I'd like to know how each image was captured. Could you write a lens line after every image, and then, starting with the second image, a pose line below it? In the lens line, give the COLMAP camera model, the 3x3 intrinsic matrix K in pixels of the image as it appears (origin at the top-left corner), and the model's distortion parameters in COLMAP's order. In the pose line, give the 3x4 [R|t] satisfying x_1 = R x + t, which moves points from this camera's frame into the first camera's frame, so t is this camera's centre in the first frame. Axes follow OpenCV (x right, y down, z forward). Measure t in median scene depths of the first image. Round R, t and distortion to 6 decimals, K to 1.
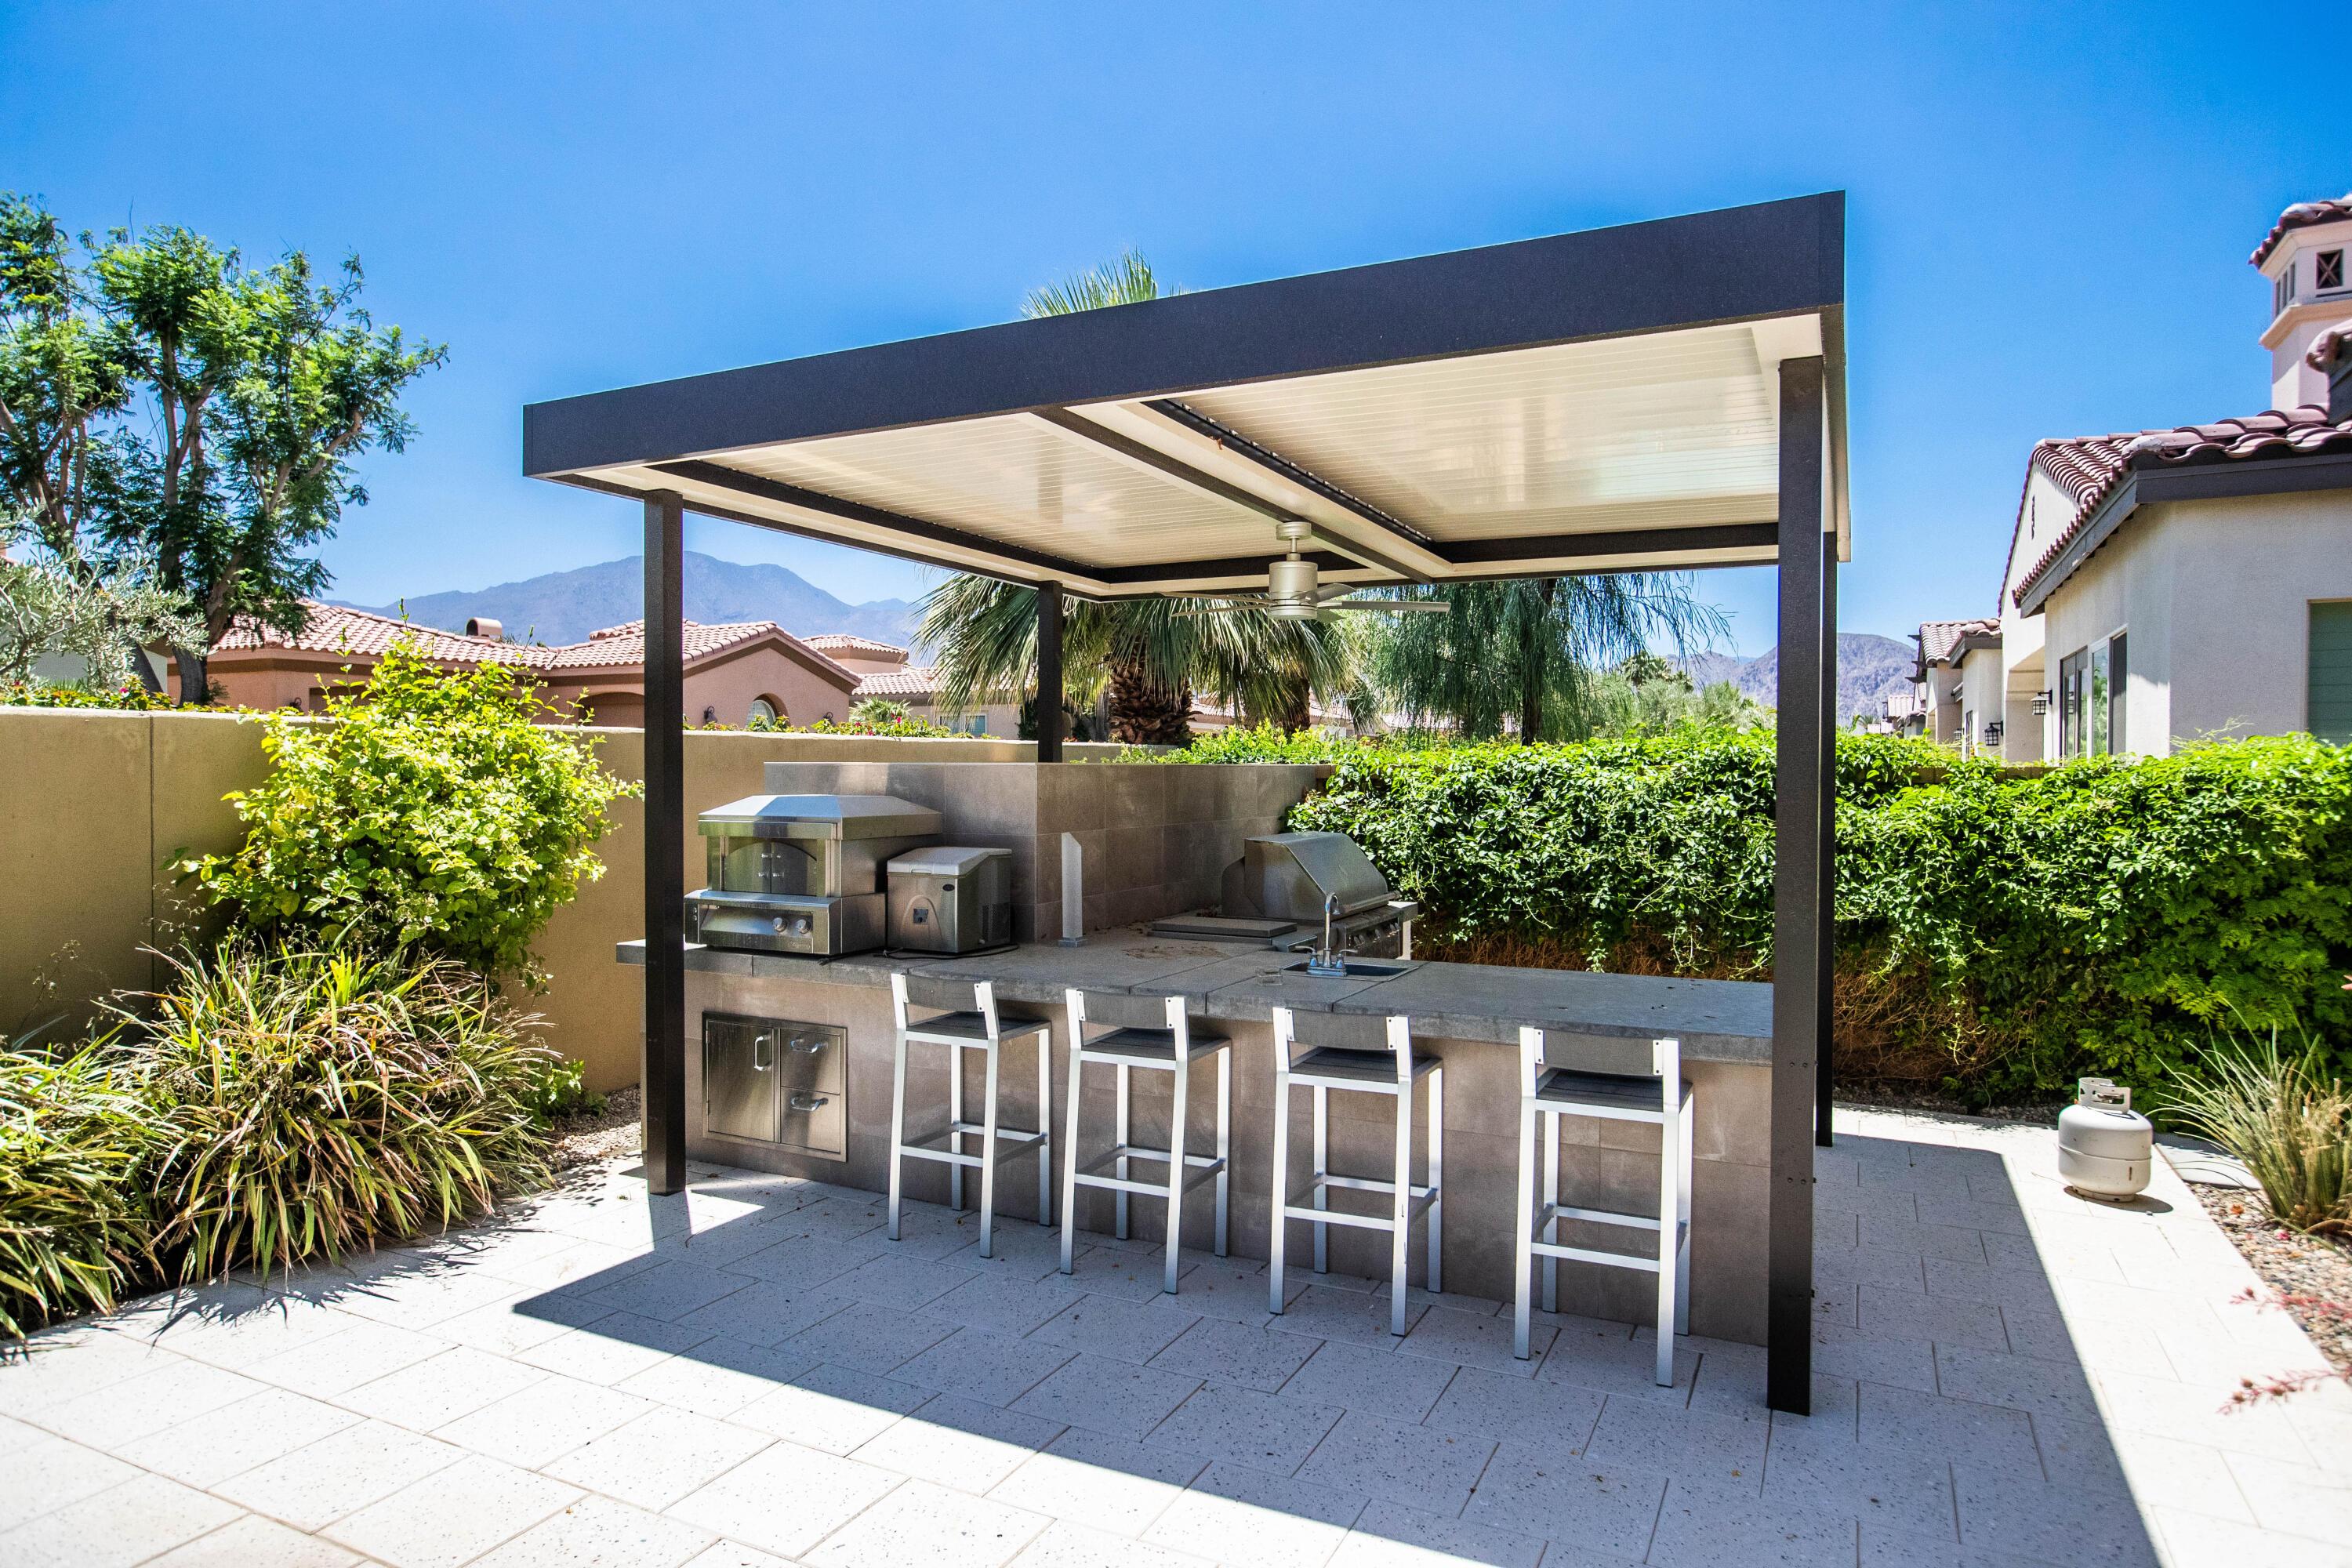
lens RADIAL K [[1415.7, 0, 1172.2], [0, 1415.7, 783.0], [0, 0, 1]] dist [0.000044, 0.000684]
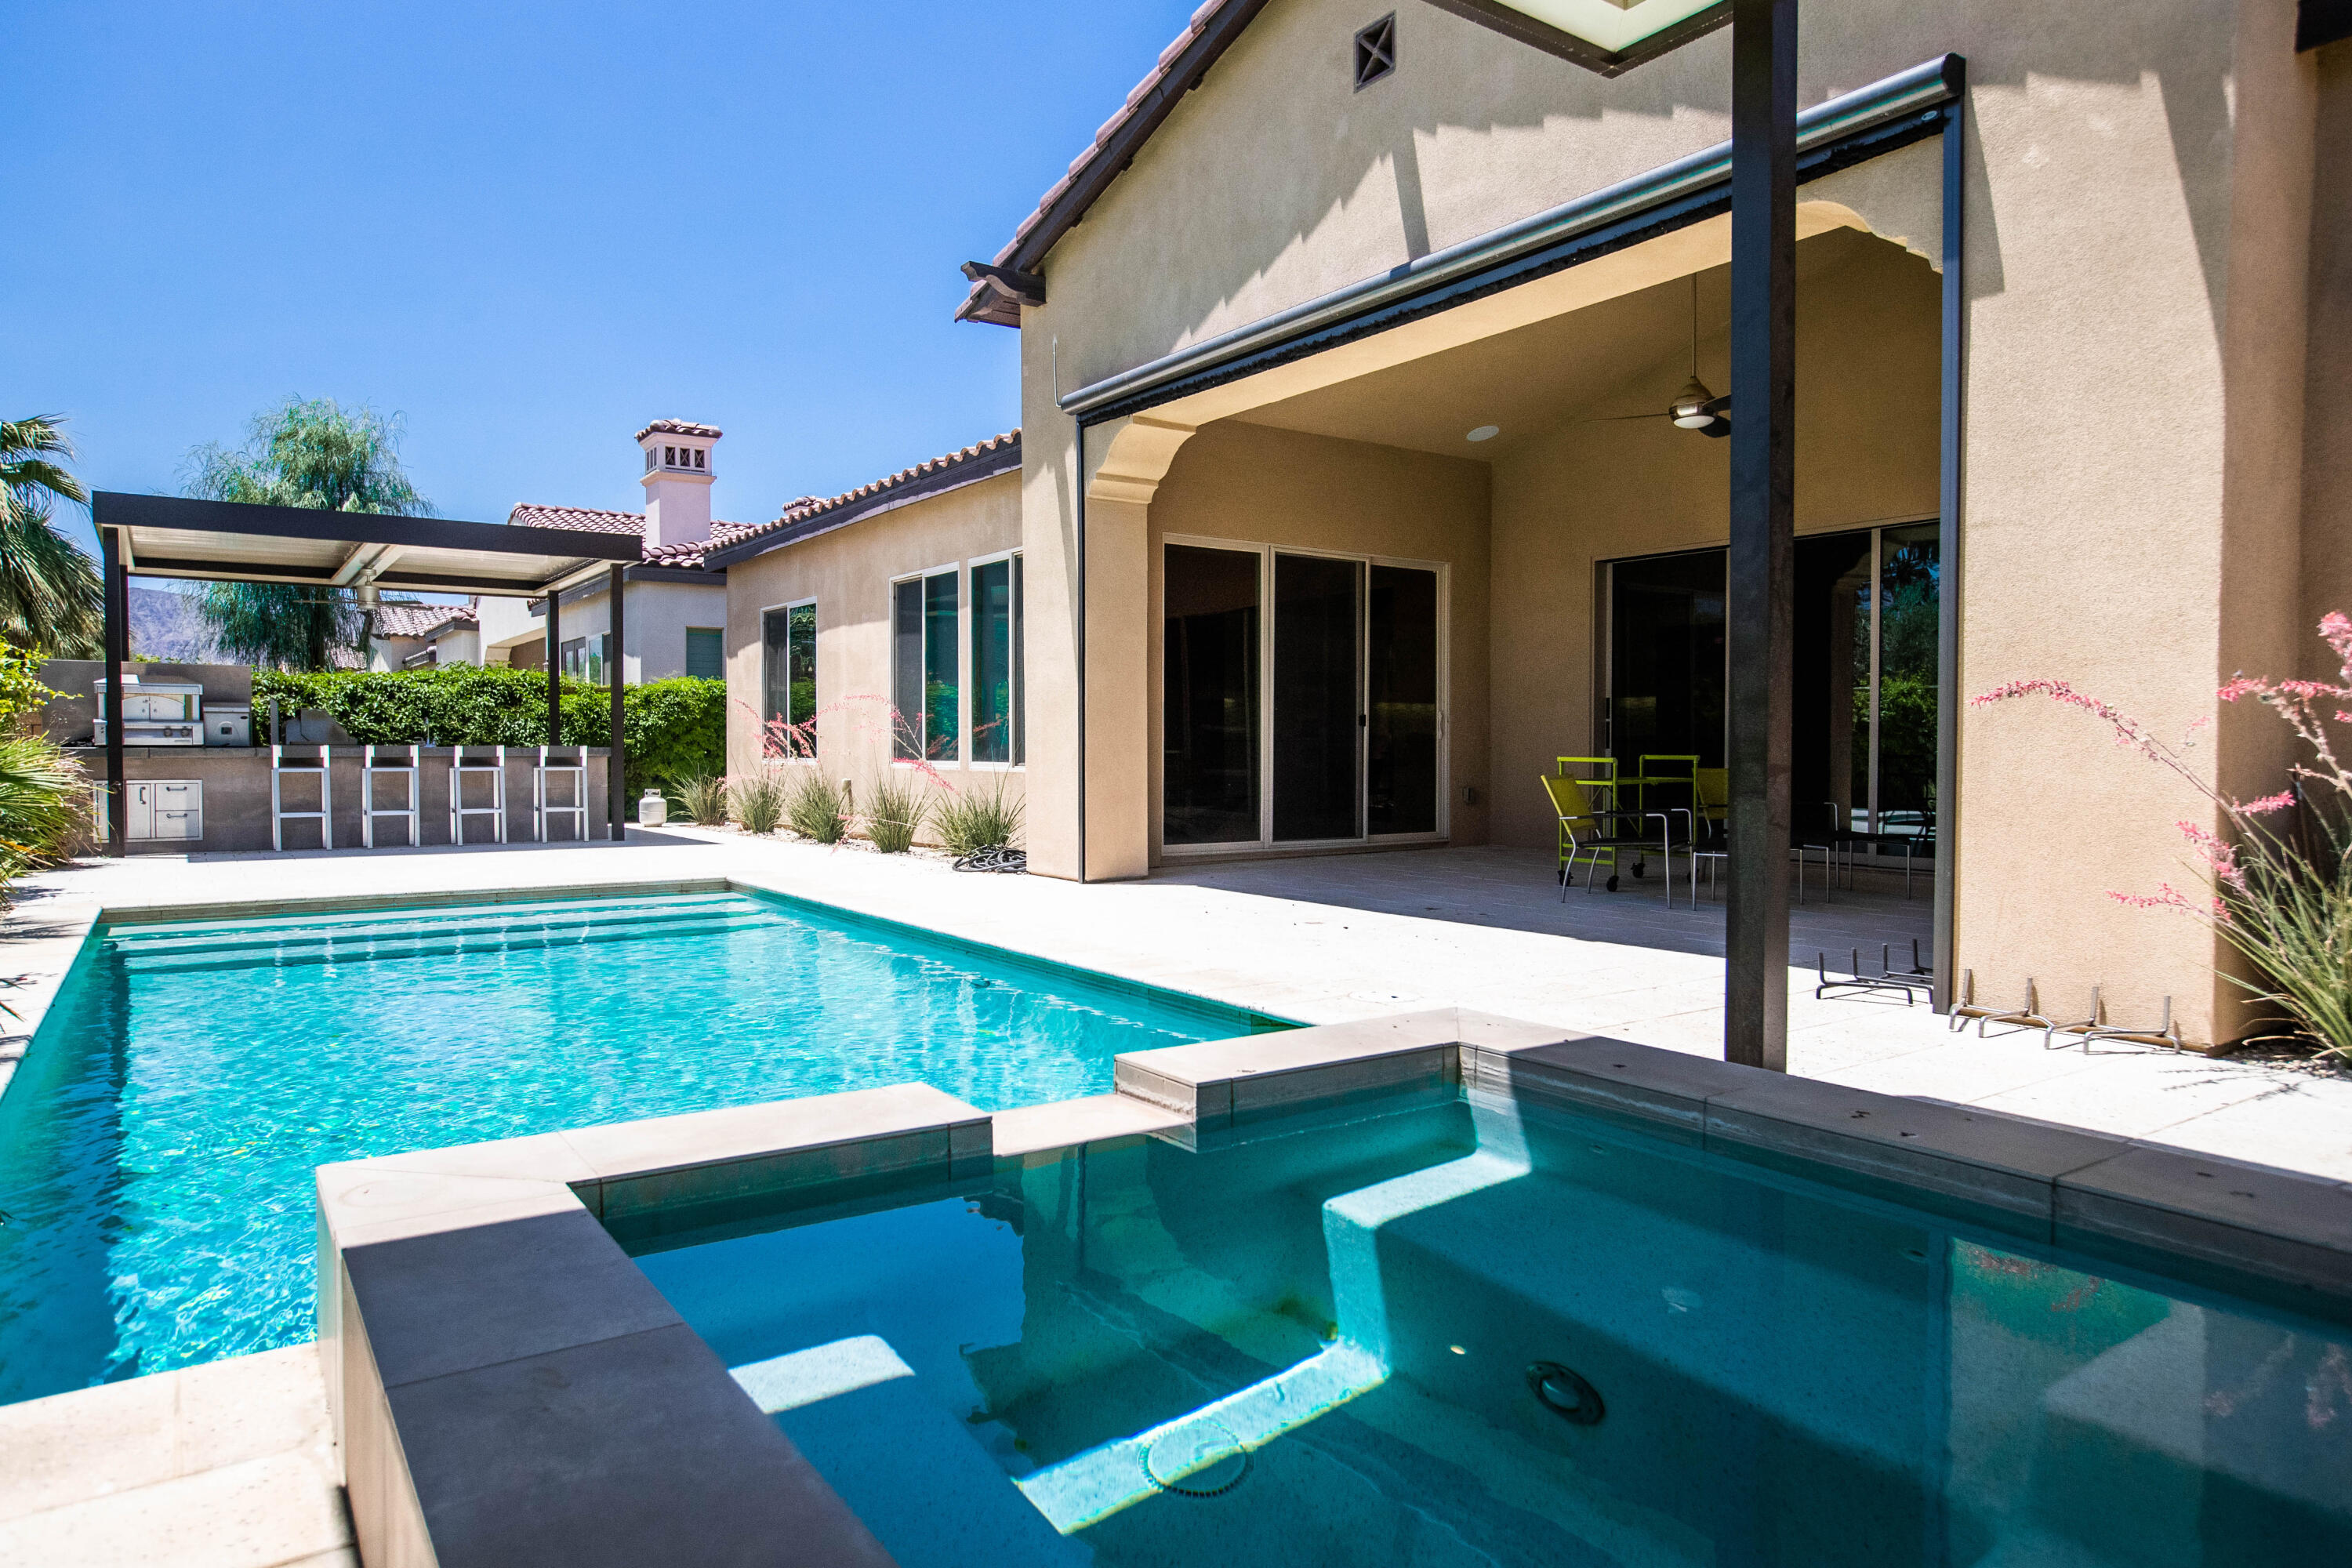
lens RADIAL K [[1415.7, 0, 1175.3], [0, 1415.7, 779.4], [0, 0, 1]] dist [0.000044, 0.000684]
pose [[0.485759, -0.024703, 0.873743, -1.035735], [0.009685, 0.999691, 0.022880, 0.097822], [-0.874039, -0.002652, 0.485849, -1.036650]]
